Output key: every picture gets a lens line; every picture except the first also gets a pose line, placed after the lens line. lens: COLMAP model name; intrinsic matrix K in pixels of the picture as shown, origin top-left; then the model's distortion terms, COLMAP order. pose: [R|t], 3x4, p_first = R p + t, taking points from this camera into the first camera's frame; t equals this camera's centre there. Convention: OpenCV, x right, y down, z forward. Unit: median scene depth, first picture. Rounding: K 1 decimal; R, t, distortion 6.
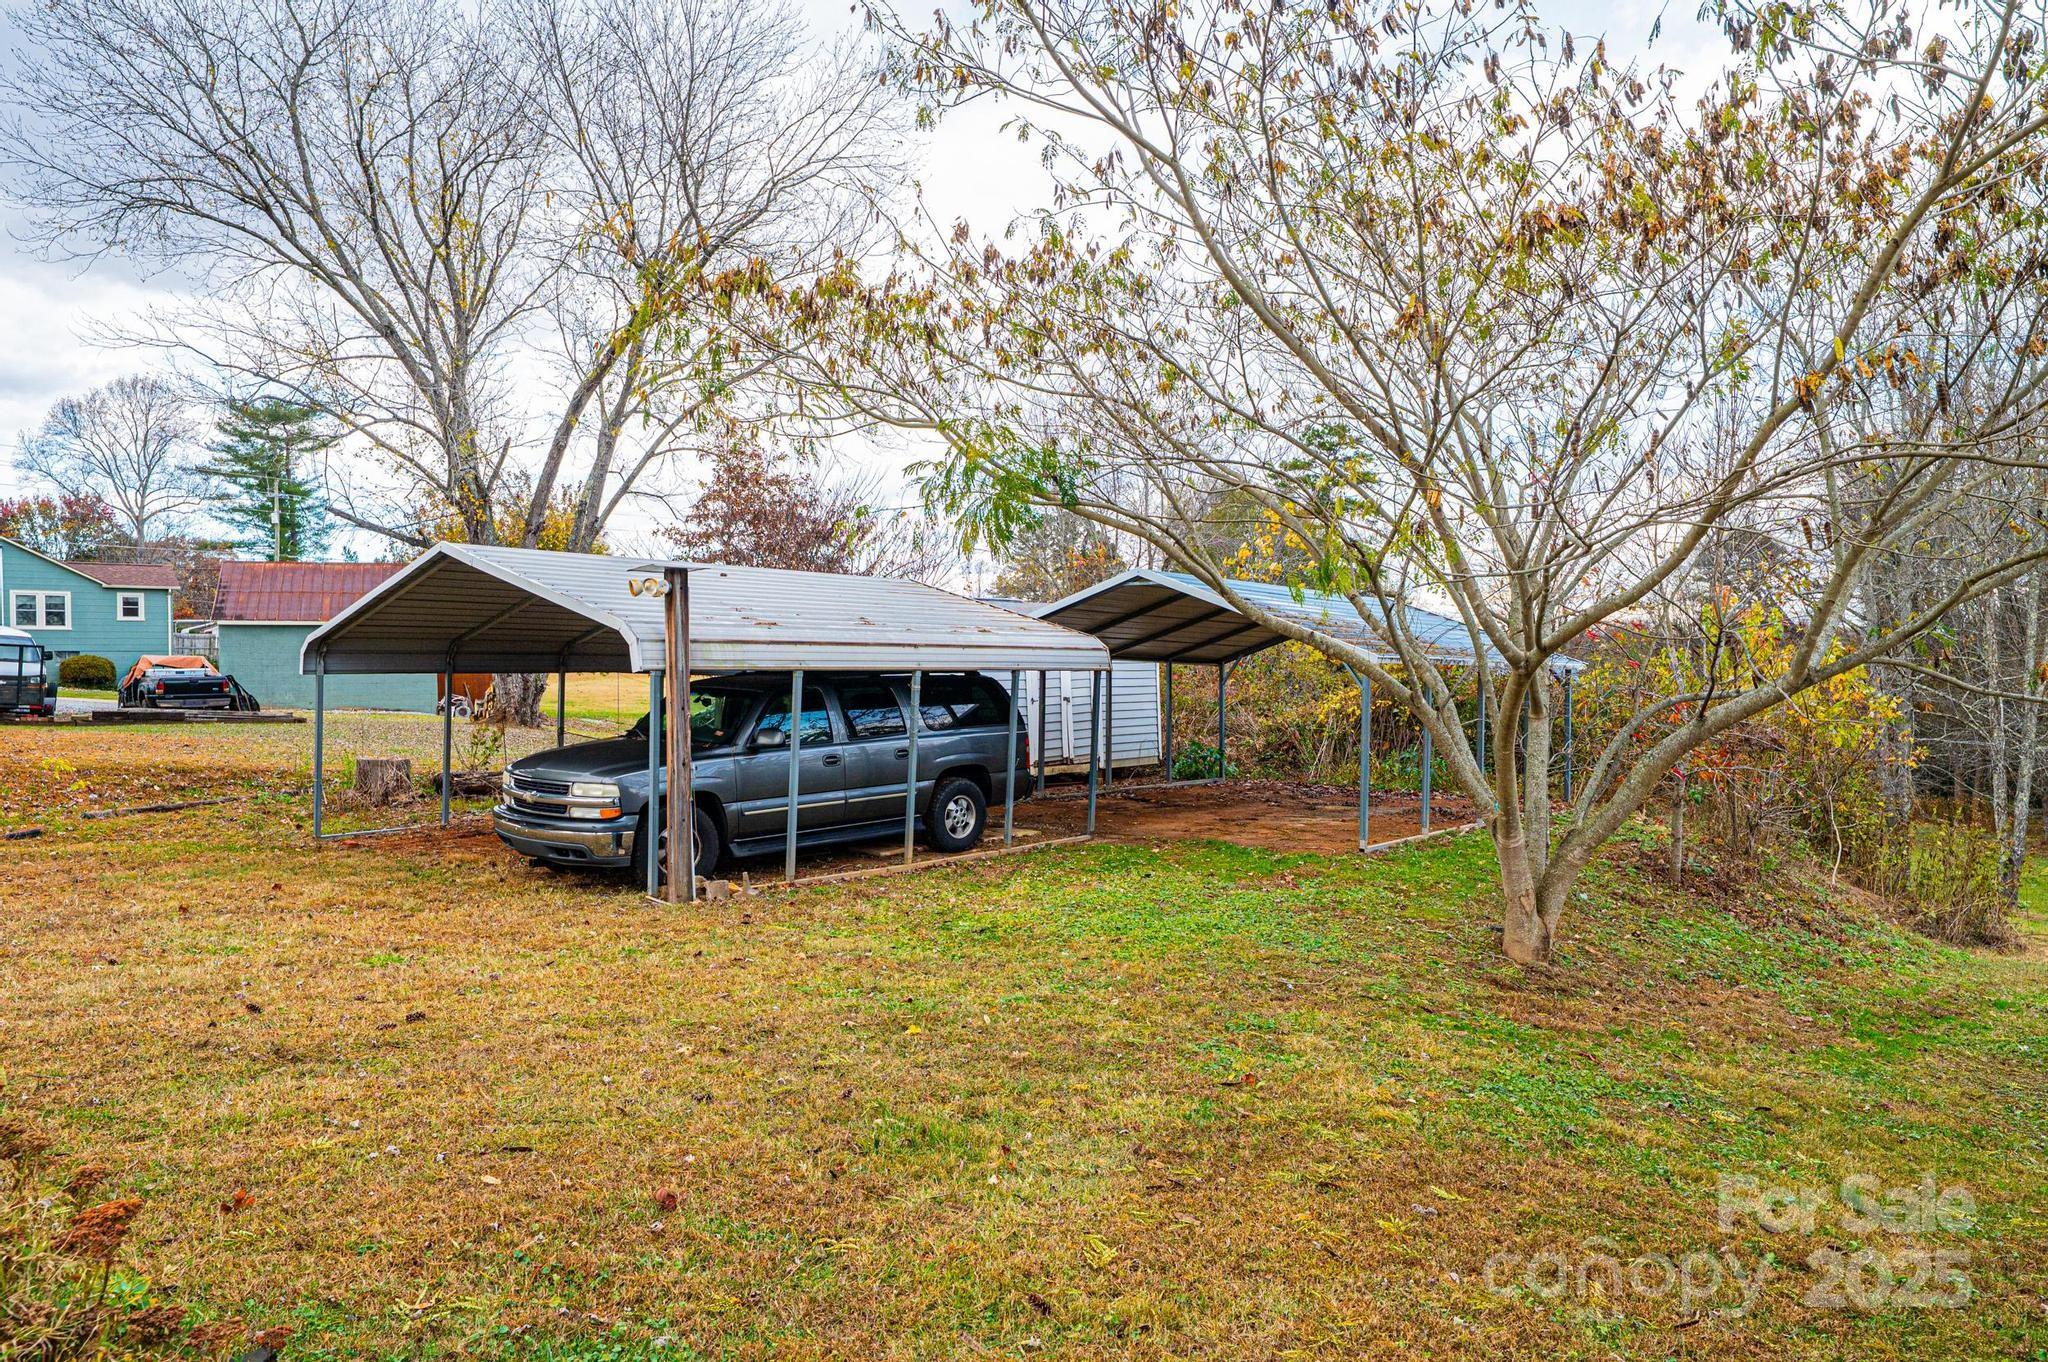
lens RADIAL K [[1281.5, 0, 1024.0], [0, 1281.5, 681.0], [0, 0, 1]] dist [0.000825, 0.000358]
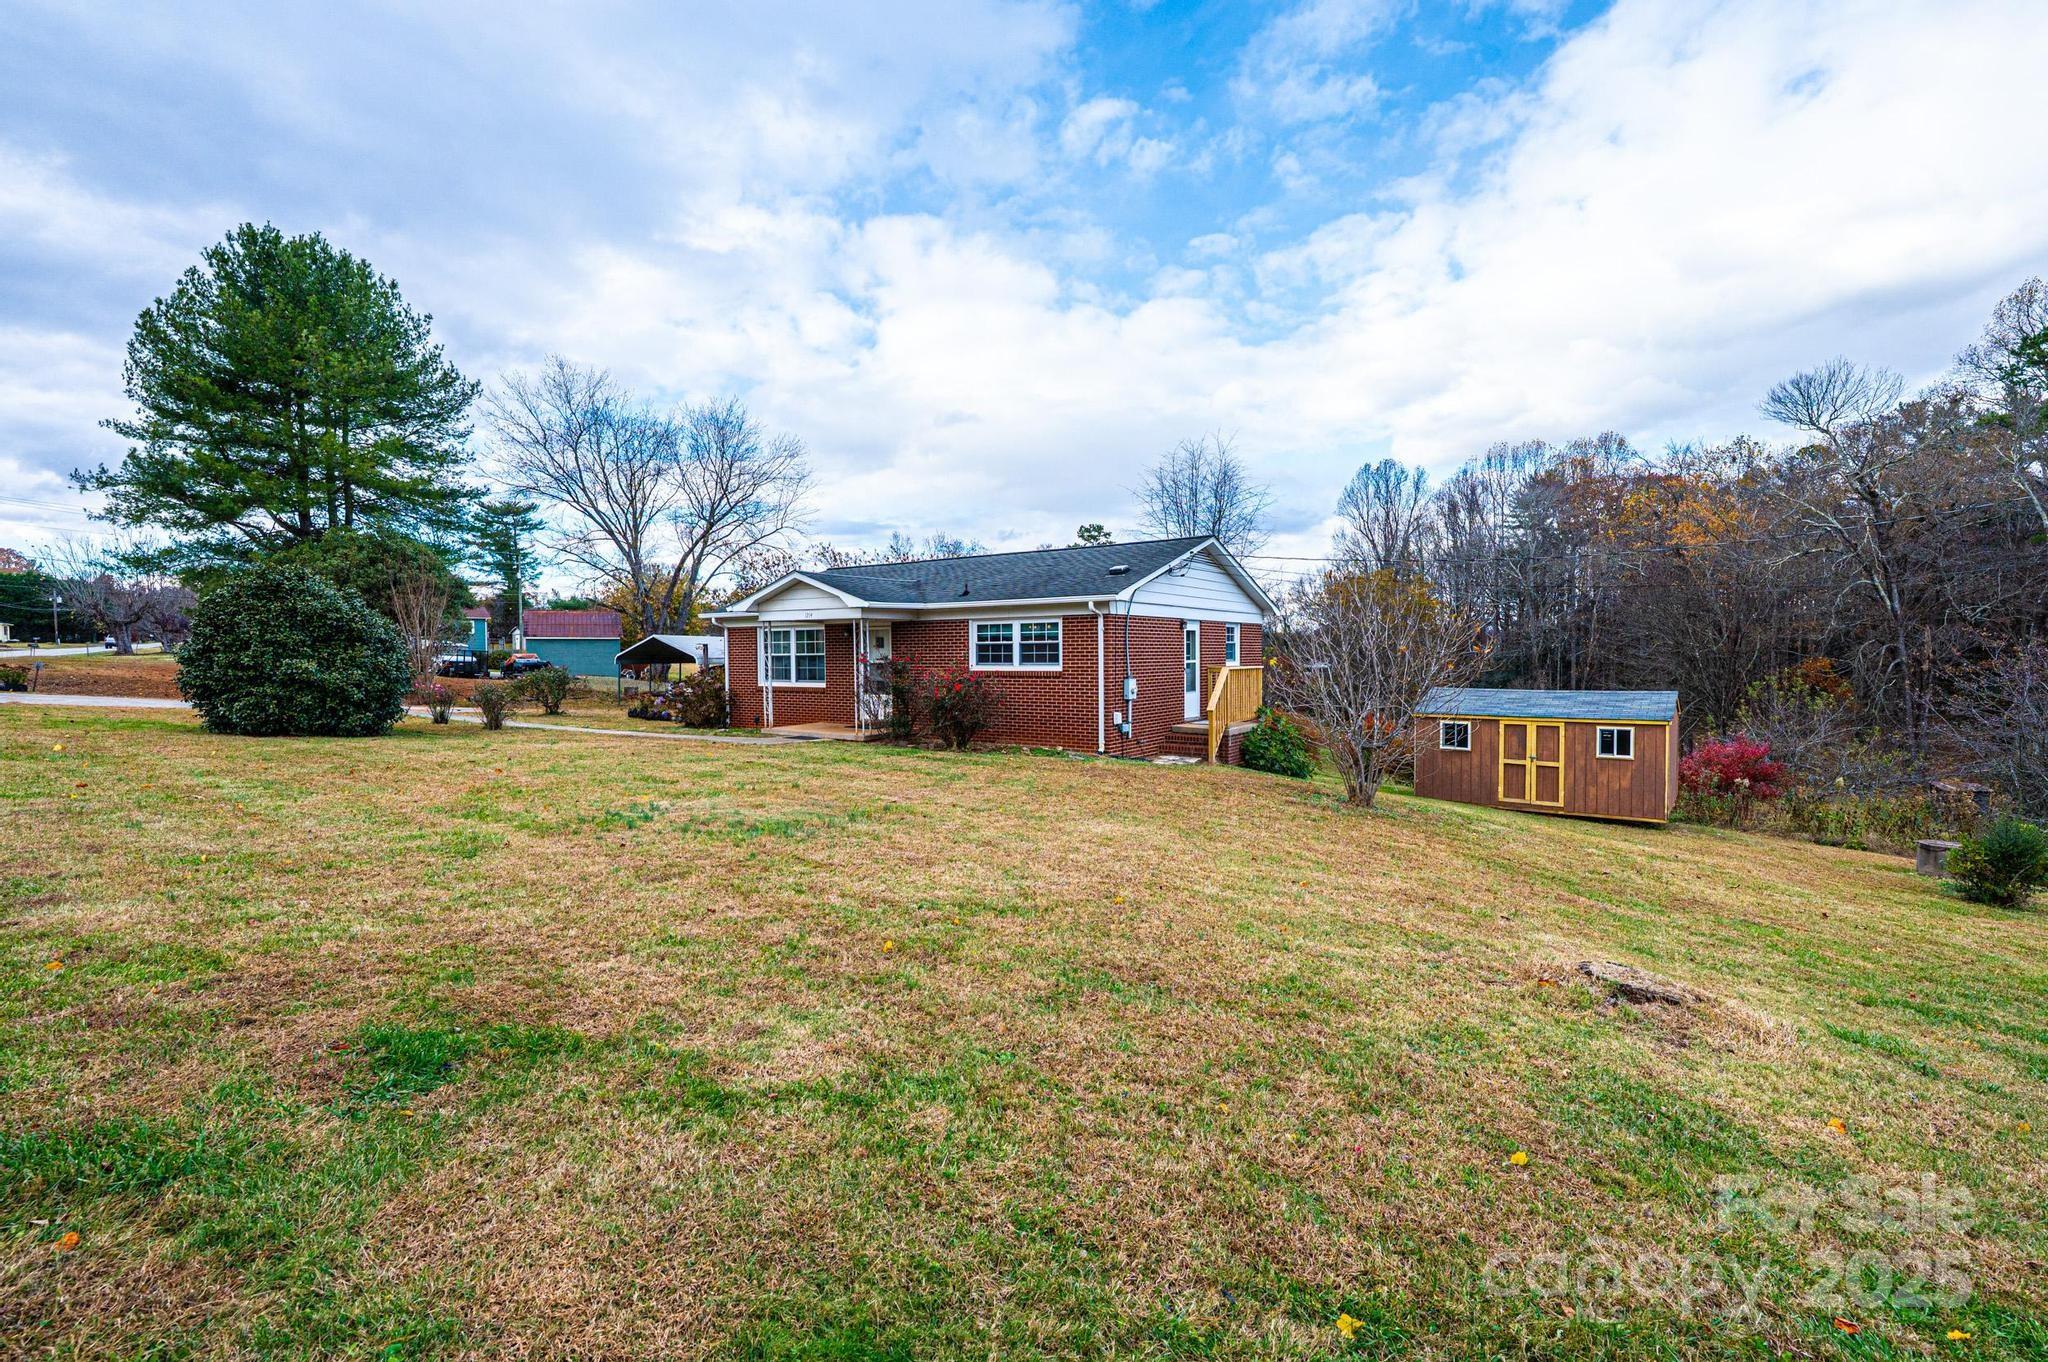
lens RADIAL K [[963.8, 0, 1057.9], [0, 963.8, 683.8], [0, 0, 1]] dist [0.000759, 0.000007]
pose [[0.999220, 0.003191, 0.039370, 0.429564], [-0.004117, 0.999716, 0.023473, -0.011974], [-0.039284, -0.023617, 0.998949, -1.271714]]
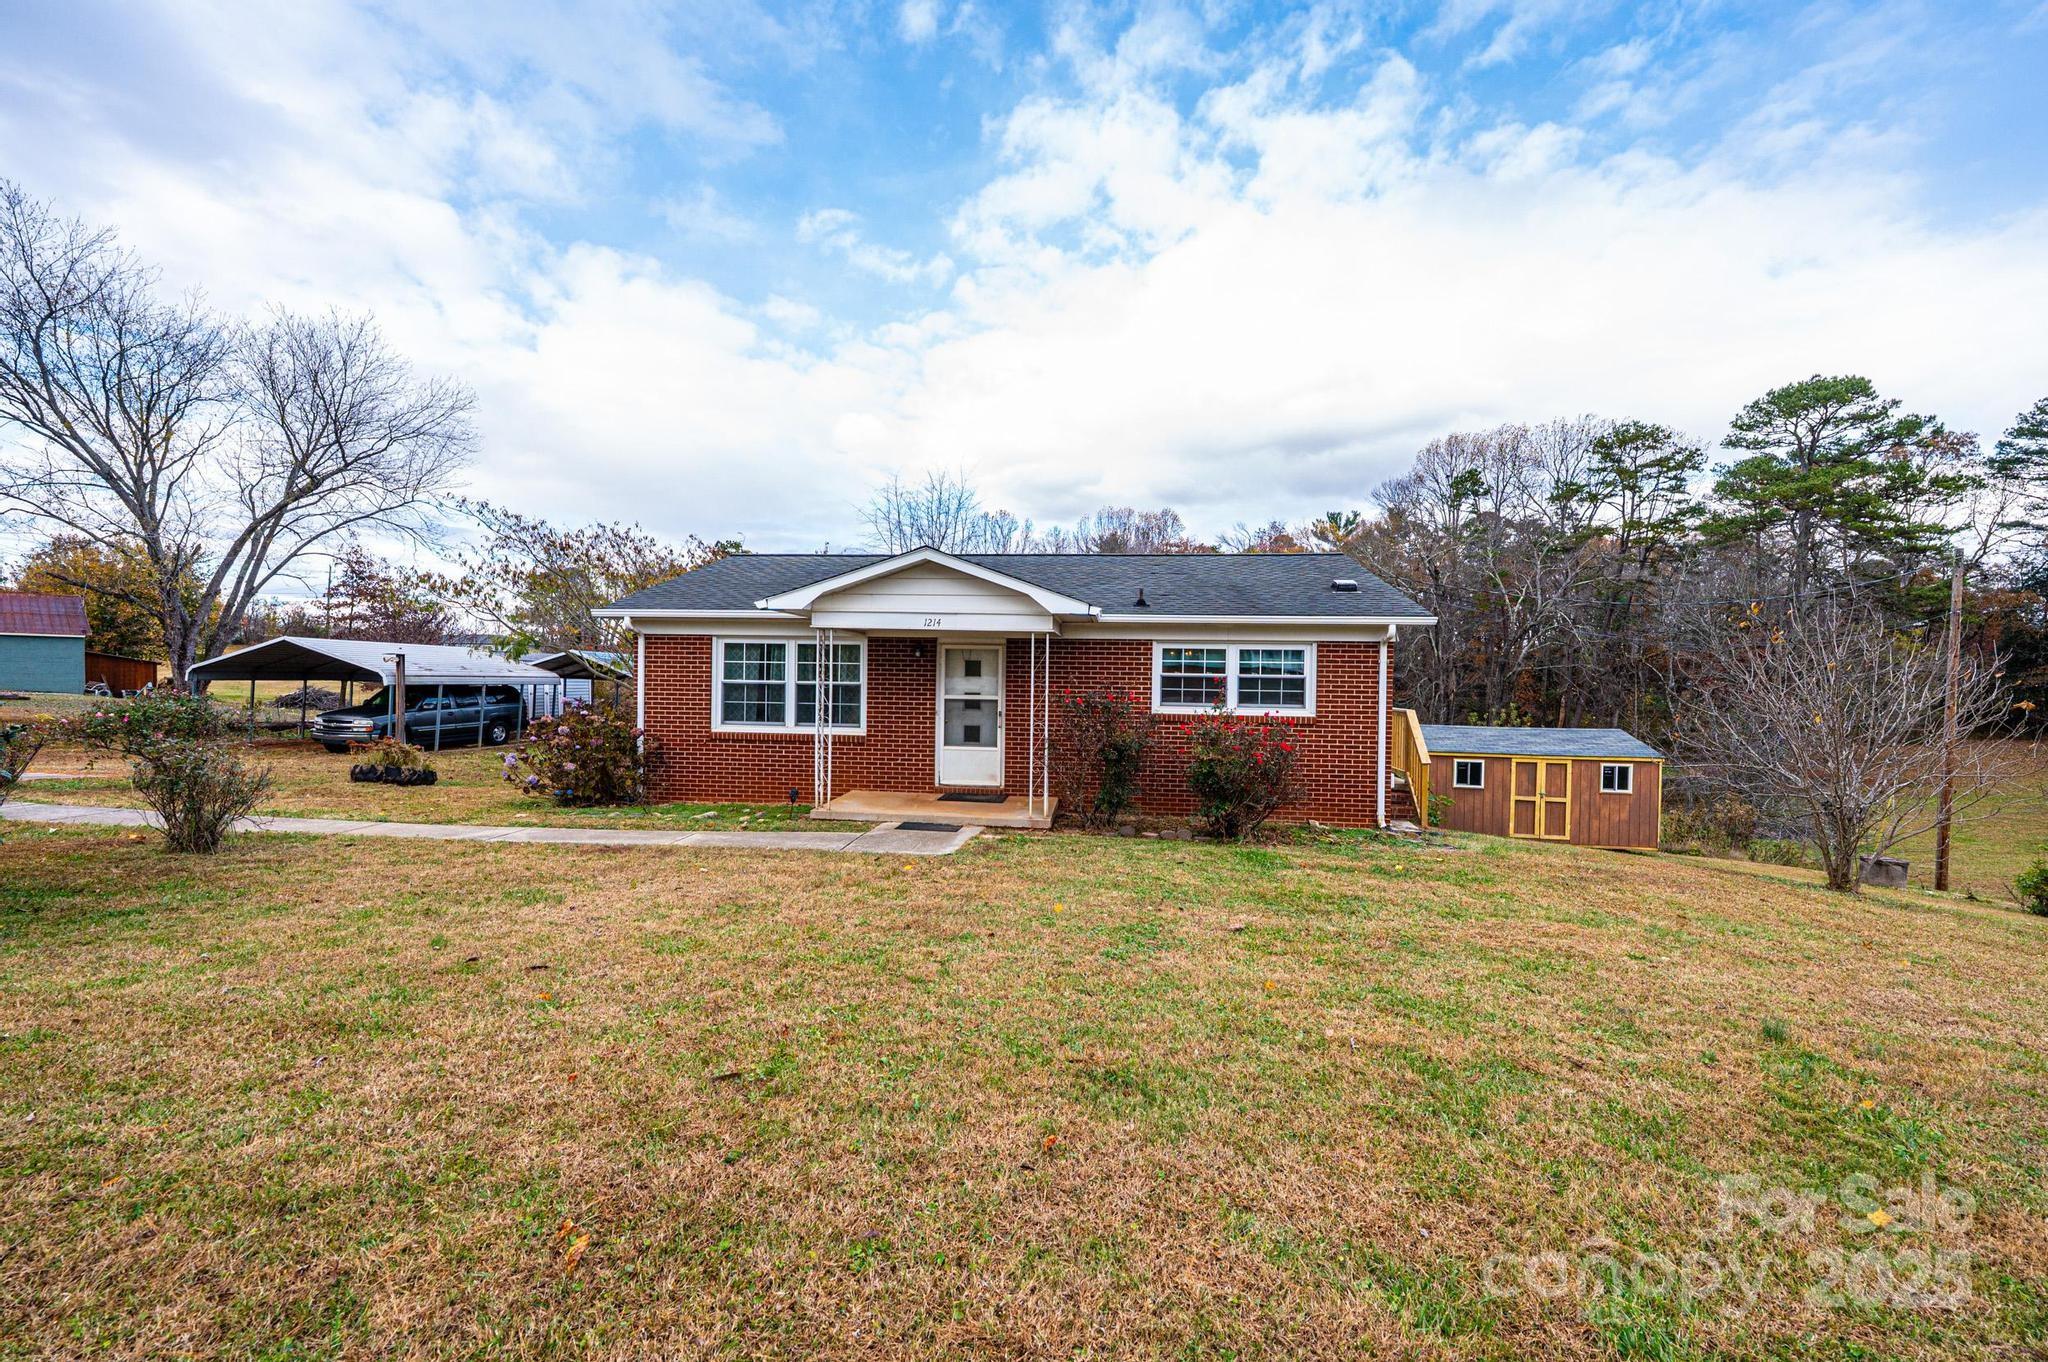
lens RADIAL K [[834.5, 0, 1040.9], [0, 834.5, 688.0], [0, 0, 1]] dist [-0.001836, -0.000326]
pose [[0.856915, 0.016846, 0.515183, 0.016841], [-0.021899, 0.999753, 0.003734, -0.020370], [-0.514993, -0.014481, 0.857072, -0.774259]]
